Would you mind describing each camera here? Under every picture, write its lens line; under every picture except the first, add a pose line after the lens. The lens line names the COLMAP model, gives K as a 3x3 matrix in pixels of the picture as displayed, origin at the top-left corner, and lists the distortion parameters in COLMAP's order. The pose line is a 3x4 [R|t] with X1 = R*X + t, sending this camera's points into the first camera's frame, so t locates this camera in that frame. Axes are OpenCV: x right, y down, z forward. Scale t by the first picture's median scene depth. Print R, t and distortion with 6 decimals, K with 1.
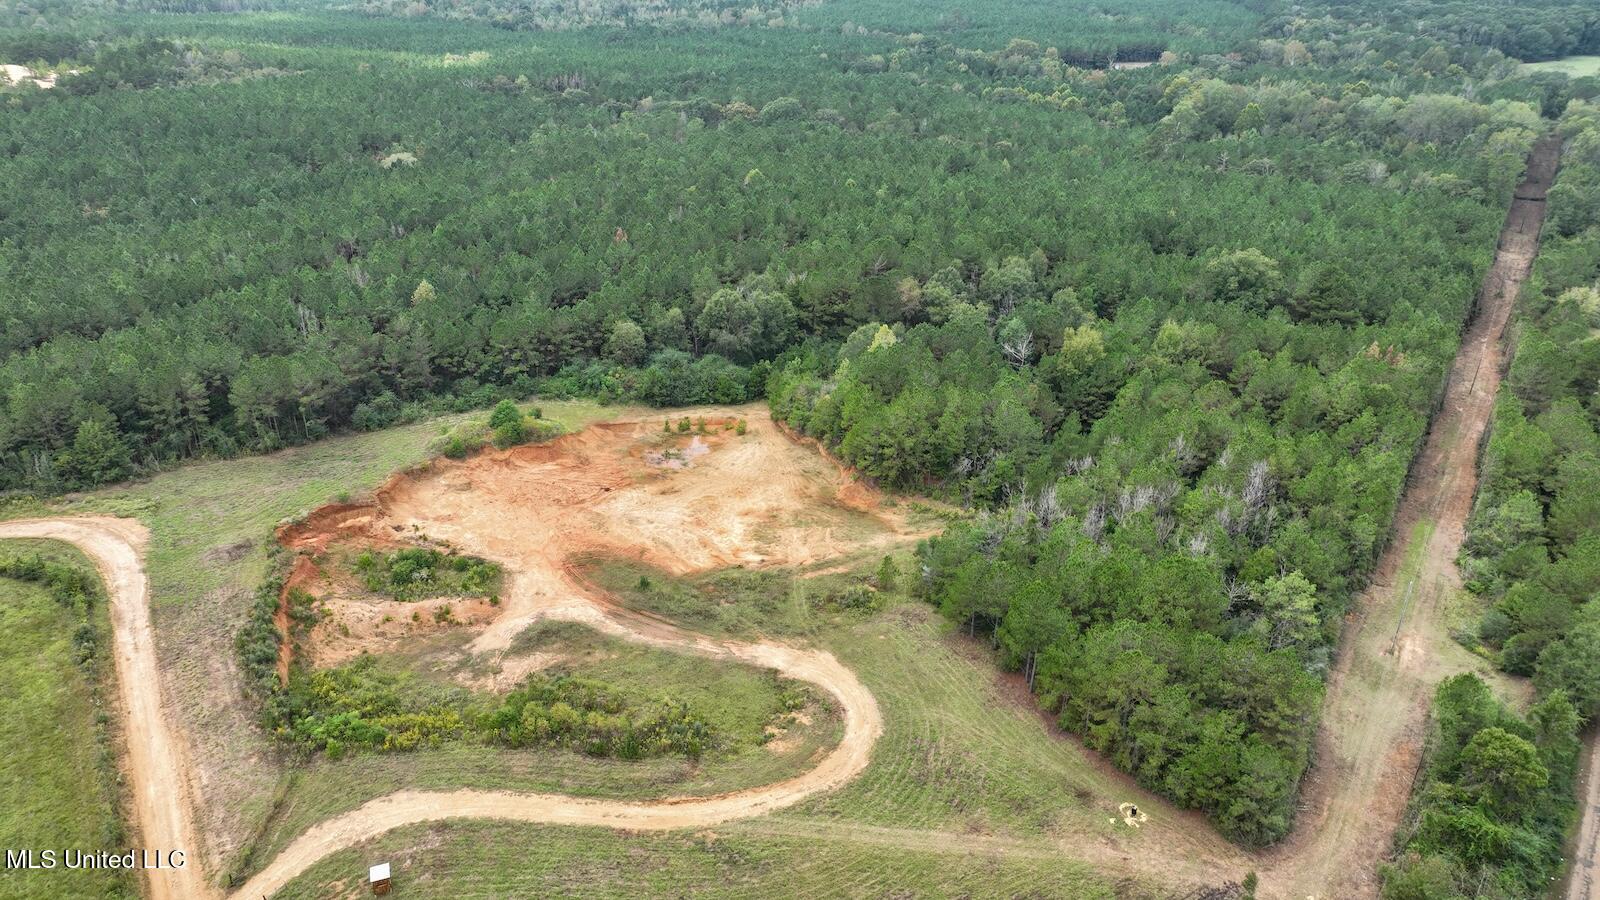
lens RADIAL K [[1122.1, 0, 792.8], [0, 1122.1, 450.0], [0, 0, 1]] dist [-0.004893, 0.022827]
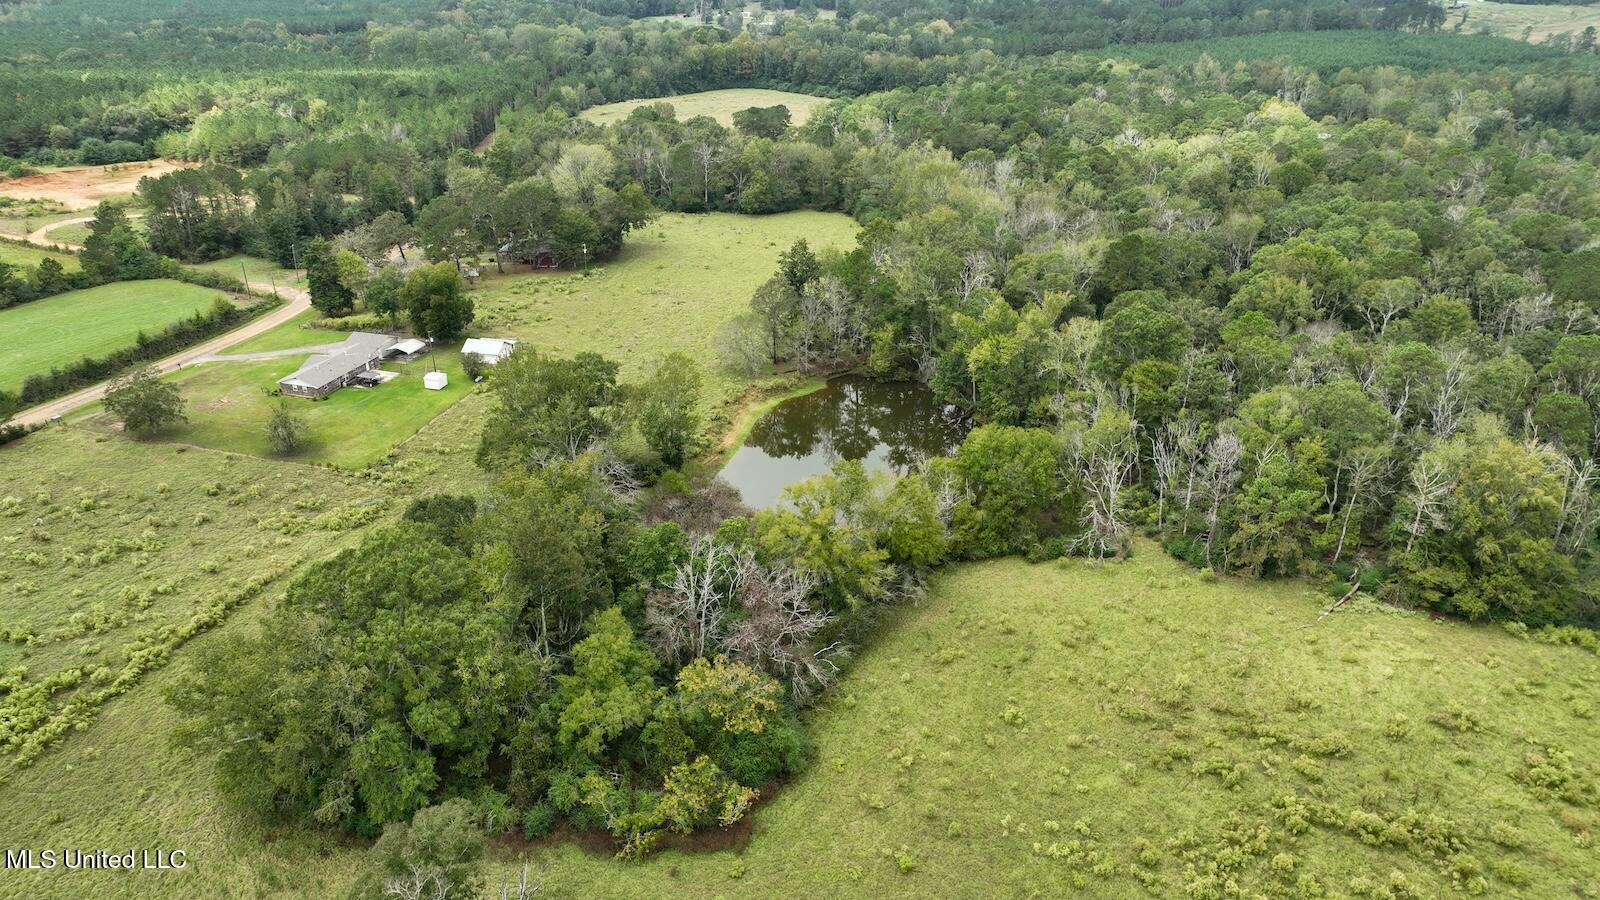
lens RADIAL K [[1122.1, 0, 798.5], [0, 1122.1, 450.9], [0, 0, 1]] dist [-0.004893, 0.022827]
pose [[0.814064, -0.250160, 0.524137, -0.286658], [0.257869, 0.964331, 0.059747, 0.659191], [-0.520388, 0.086521, 0.849535, -1.253035]]
